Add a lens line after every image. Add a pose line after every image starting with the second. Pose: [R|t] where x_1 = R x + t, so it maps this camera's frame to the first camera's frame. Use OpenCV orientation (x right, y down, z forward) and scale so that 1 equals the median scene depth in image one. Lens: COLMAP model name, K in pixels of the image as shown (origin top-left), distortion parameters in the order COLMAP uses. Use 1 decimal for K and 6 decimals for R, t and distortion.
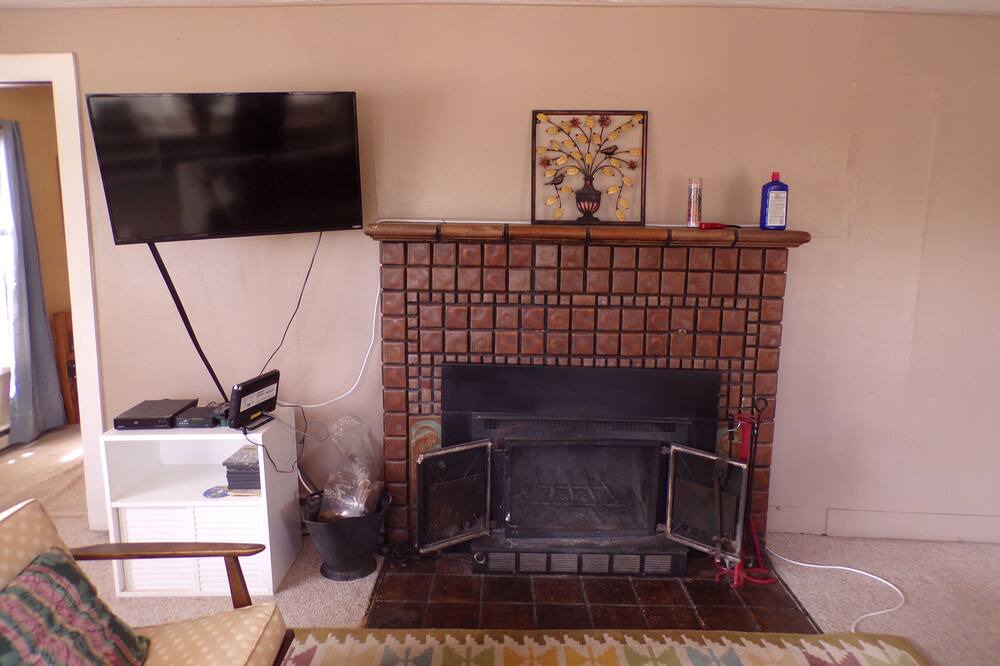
lens RADIAL K [[655.9, 0, 504.4], [0, 655.9, 309.0], [0, 0, 1]] dist [-0.002928, 0.003250]
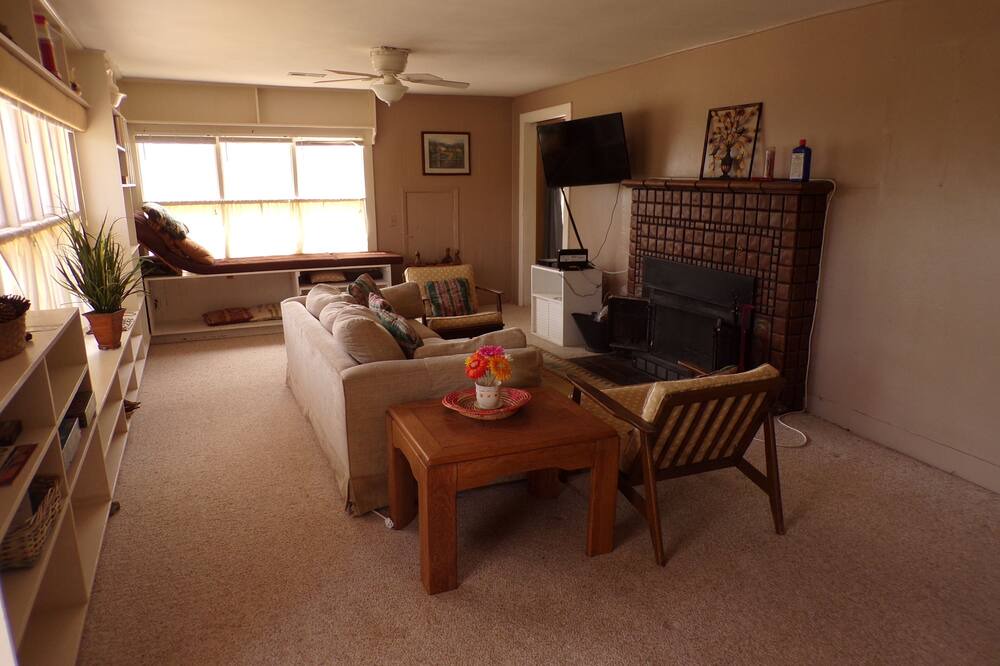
lens RADIAL K [[655.9, 0, 504.4], [0, 655.9, 309.0], [0, 0, 1]] dist [-0.002928, 0.003250]
pose [[0.425529, 0.167119, -0.889380, 1.412087], [-0.122187, 0.984411, 0.126515, 0.045184], [0.896658, 0.054835, 0.439315, -0.161452]]
